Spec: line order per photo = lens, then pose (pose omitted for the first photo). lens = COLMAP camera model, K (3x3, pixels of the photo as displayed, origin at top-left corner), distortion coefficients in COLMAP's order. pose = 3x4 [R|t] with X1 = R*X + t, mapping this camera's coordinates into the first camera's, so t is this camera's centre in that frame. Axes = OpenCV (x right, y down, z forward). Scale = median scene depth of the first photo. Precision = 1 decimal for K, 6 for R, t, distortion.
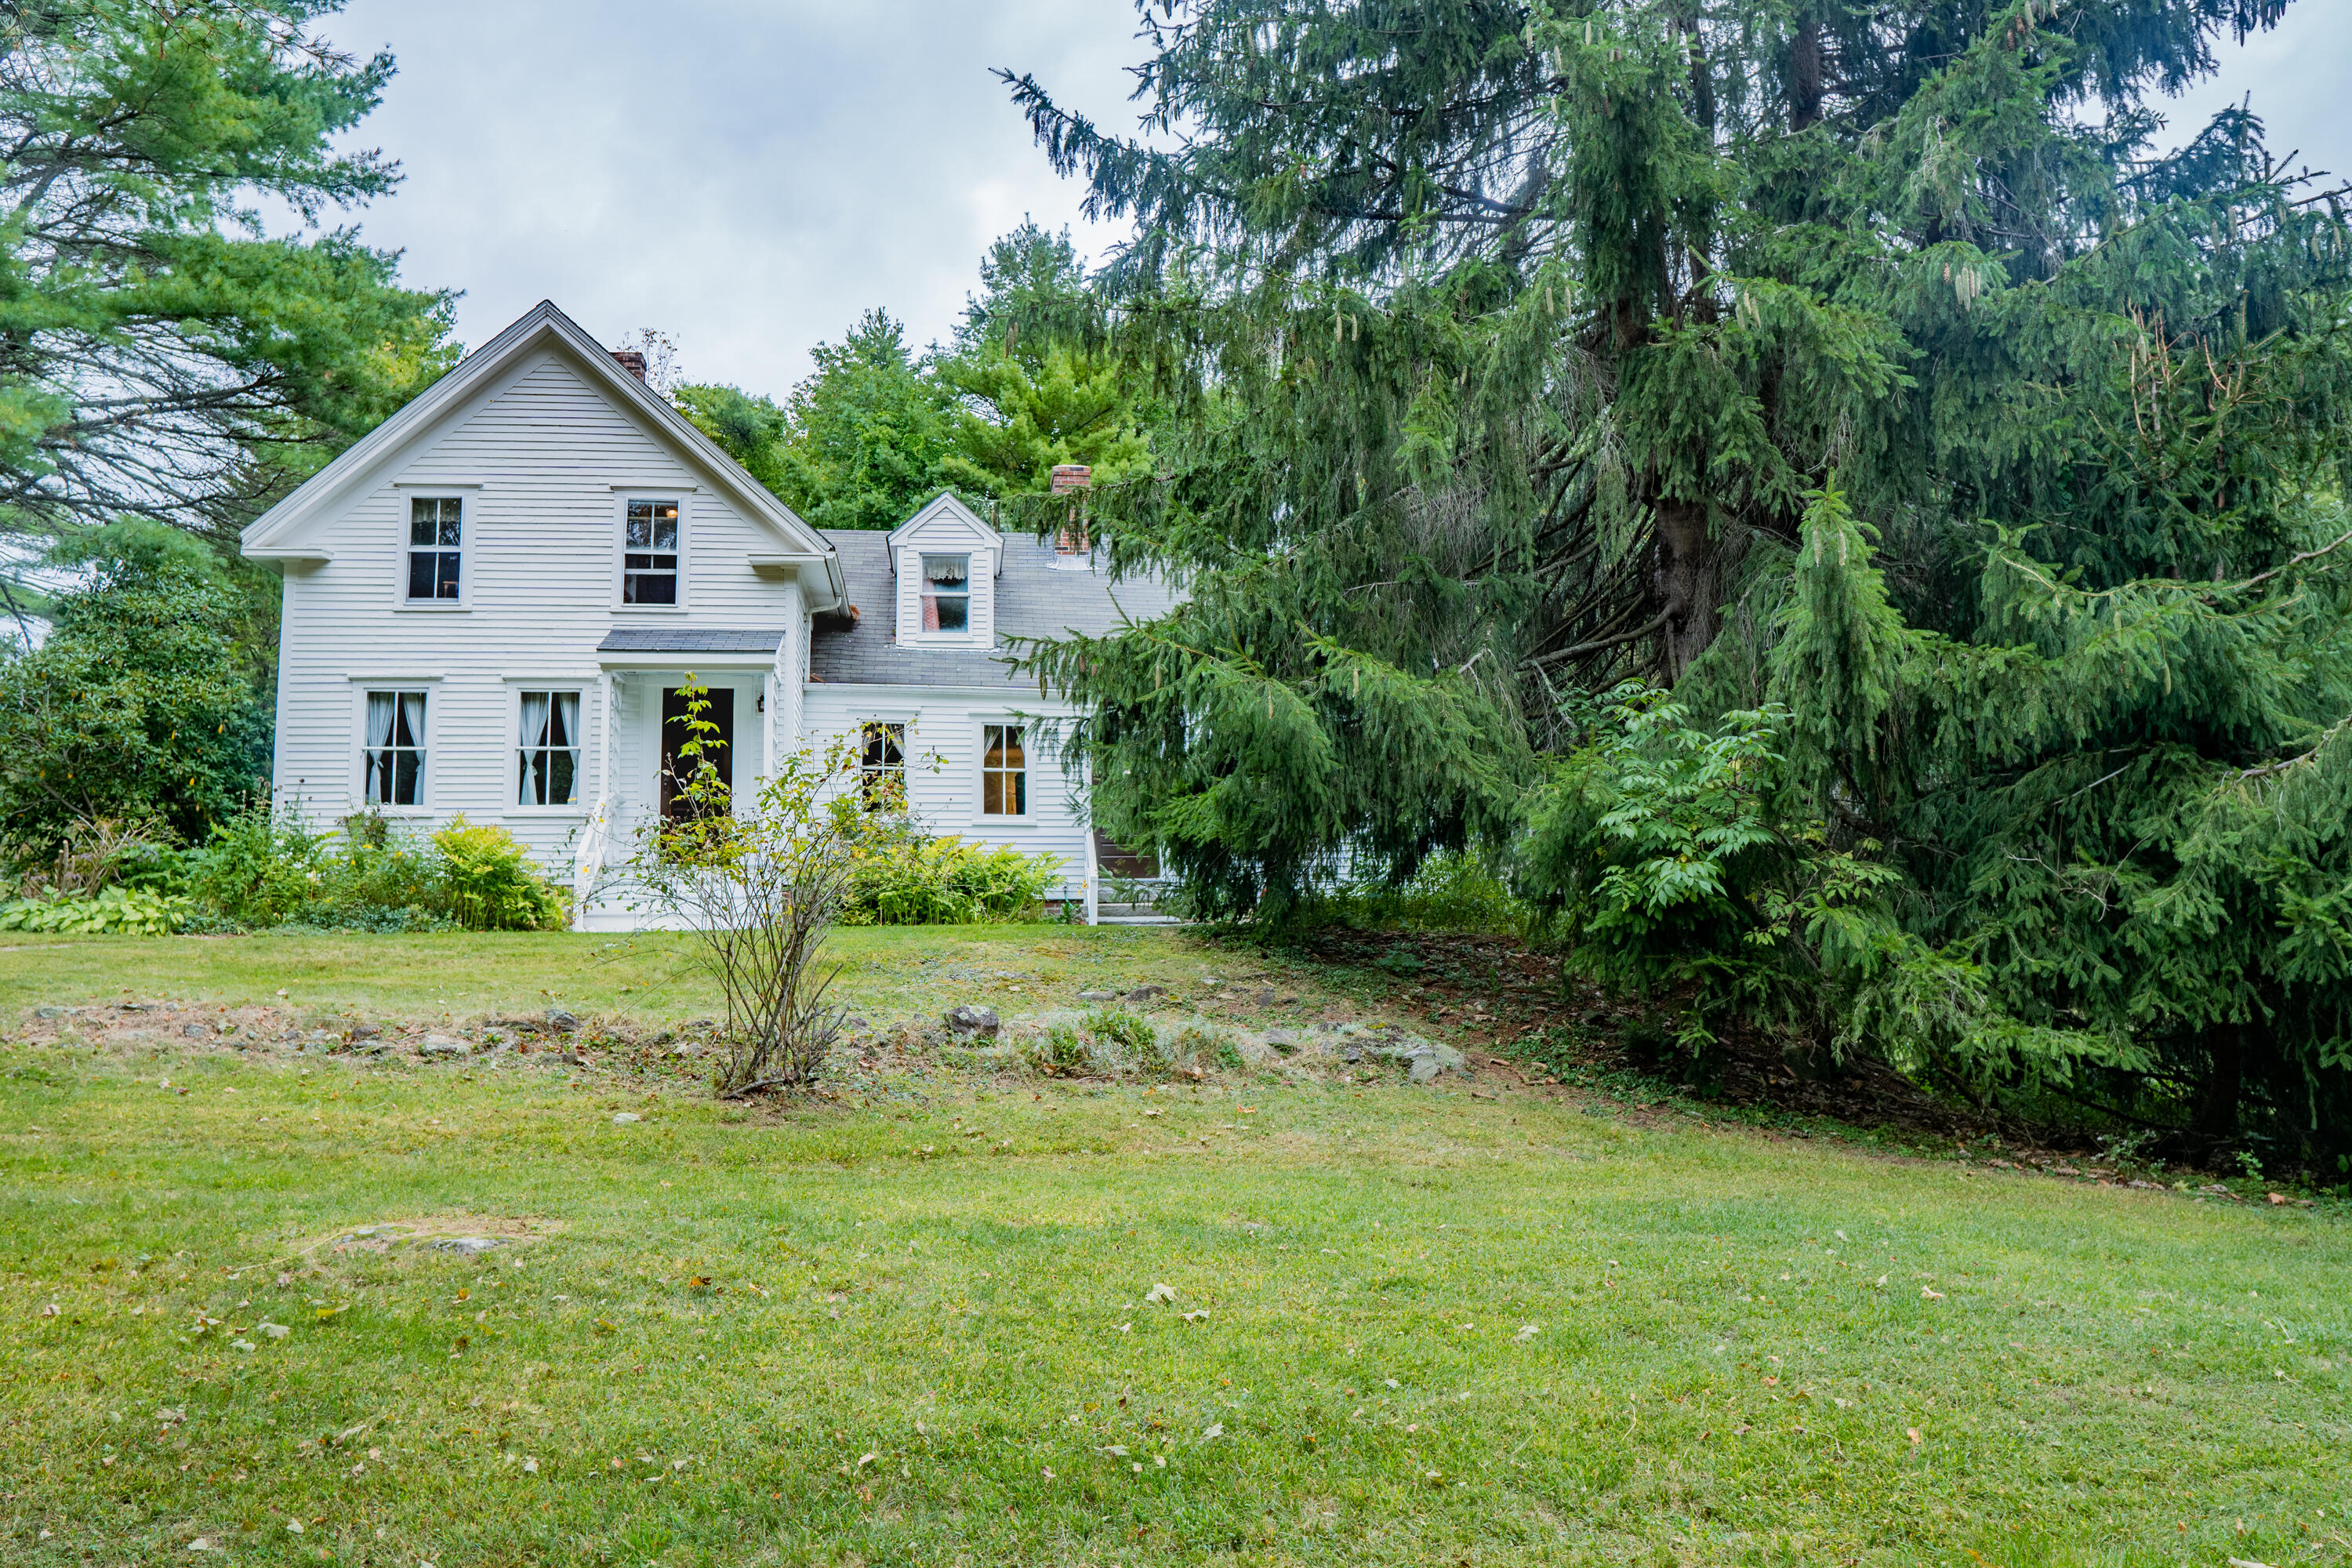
lens RADIAL K [[1658.4, 0, 1176.0], [0, 1658.4, 784.0], [0, 0, 1]] dist [-0.113823, 0.079402]
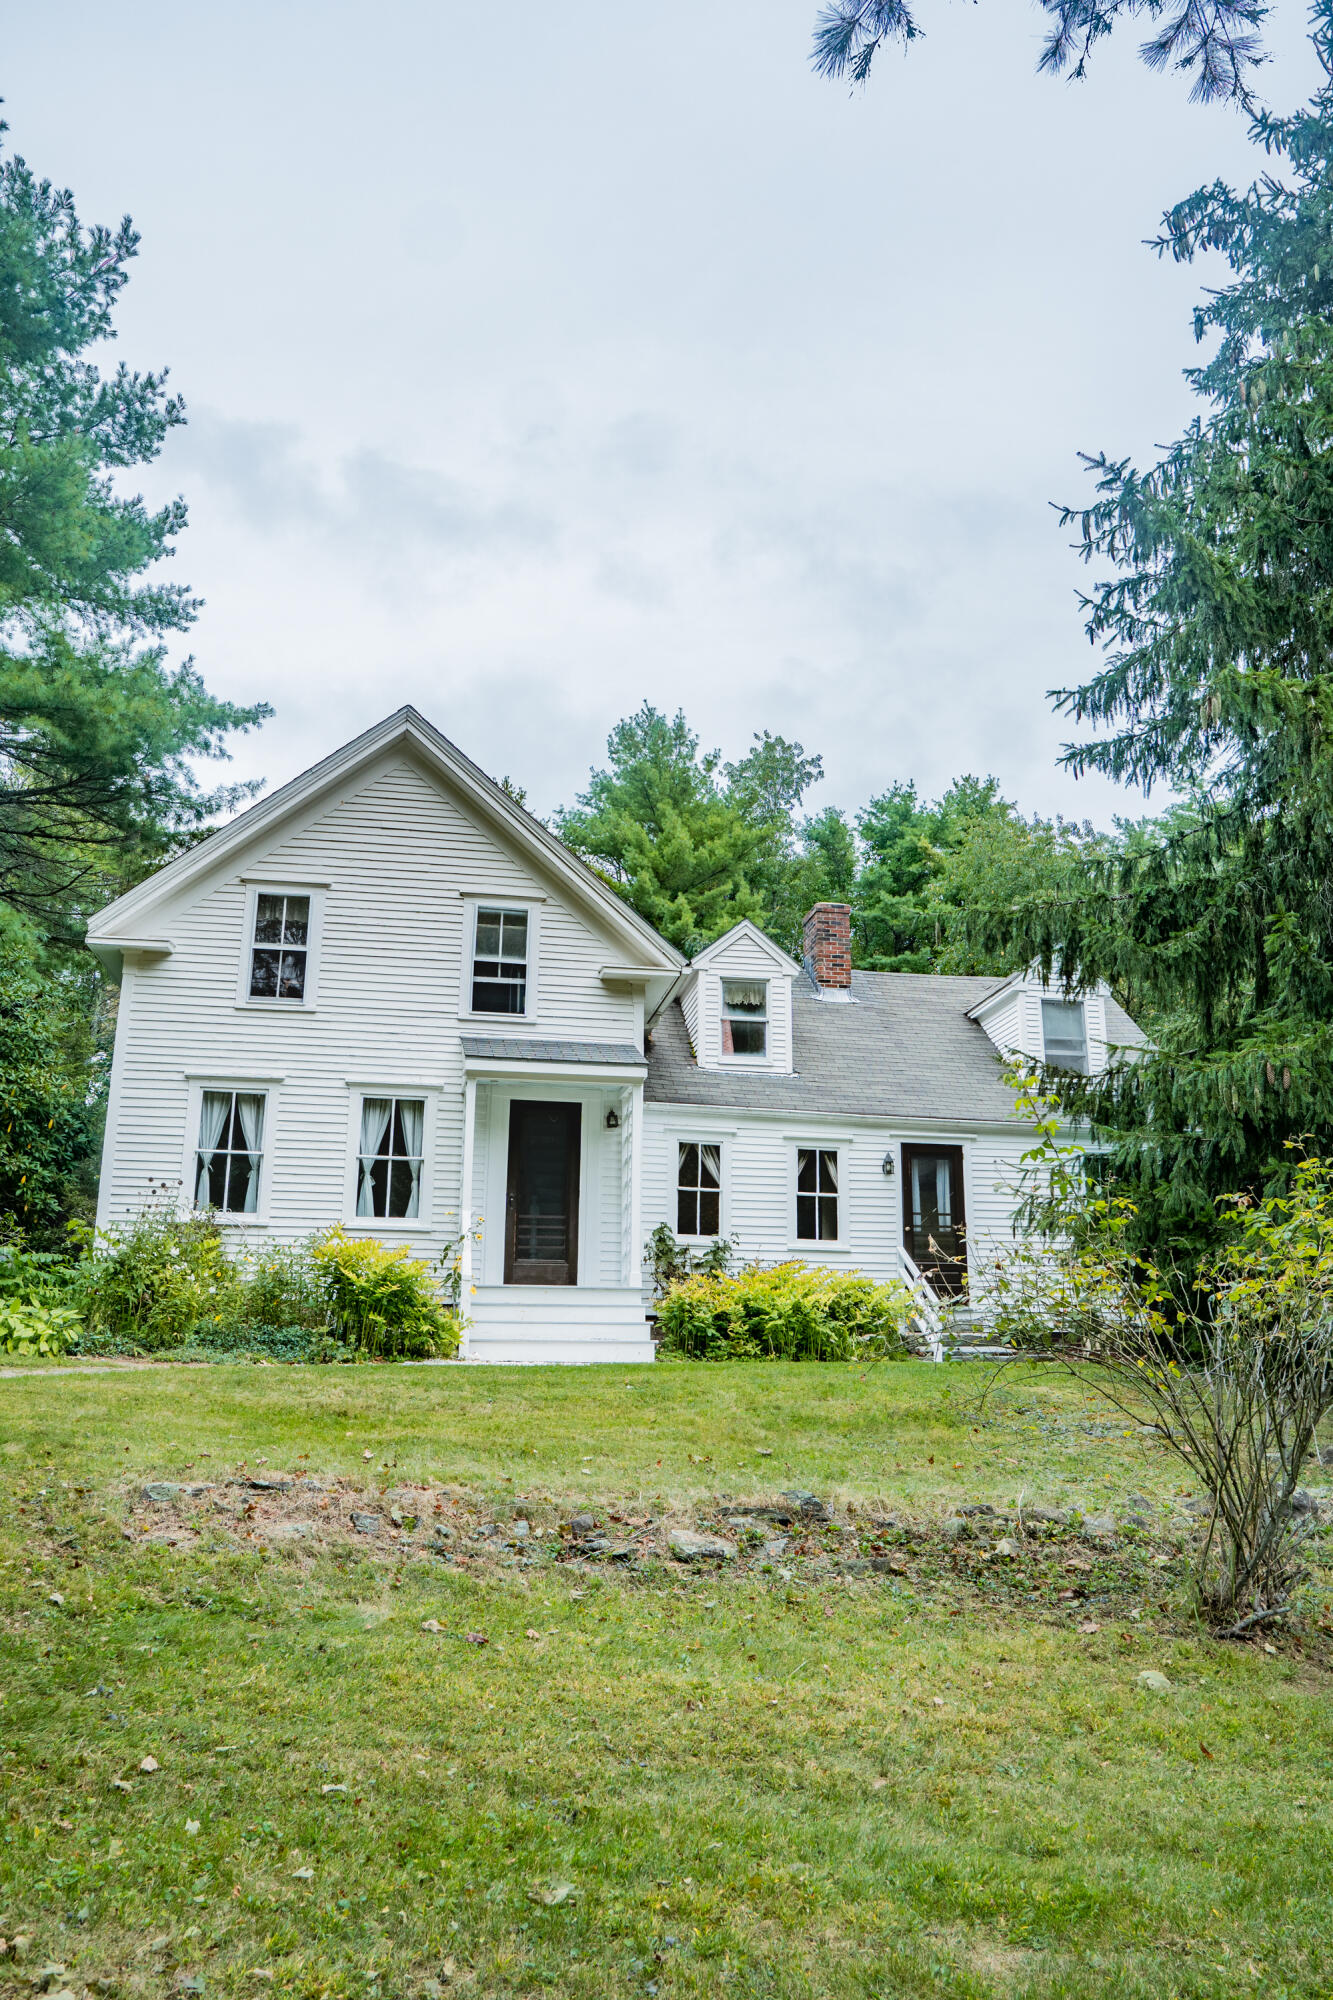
lens RADIAL K [[1410.2, 0, 674.2], [0, 1410.2, 1005.1], [0, 0, 1]] dist [-0.113823, 0.079402]
pose [[0.998861, 0.033119, 0.034346, -0.248124], [-0.027826, 0.989110, -0.144521, 0.003734], [-0.038758, 0.143401, 0.988905, 0.168792]]
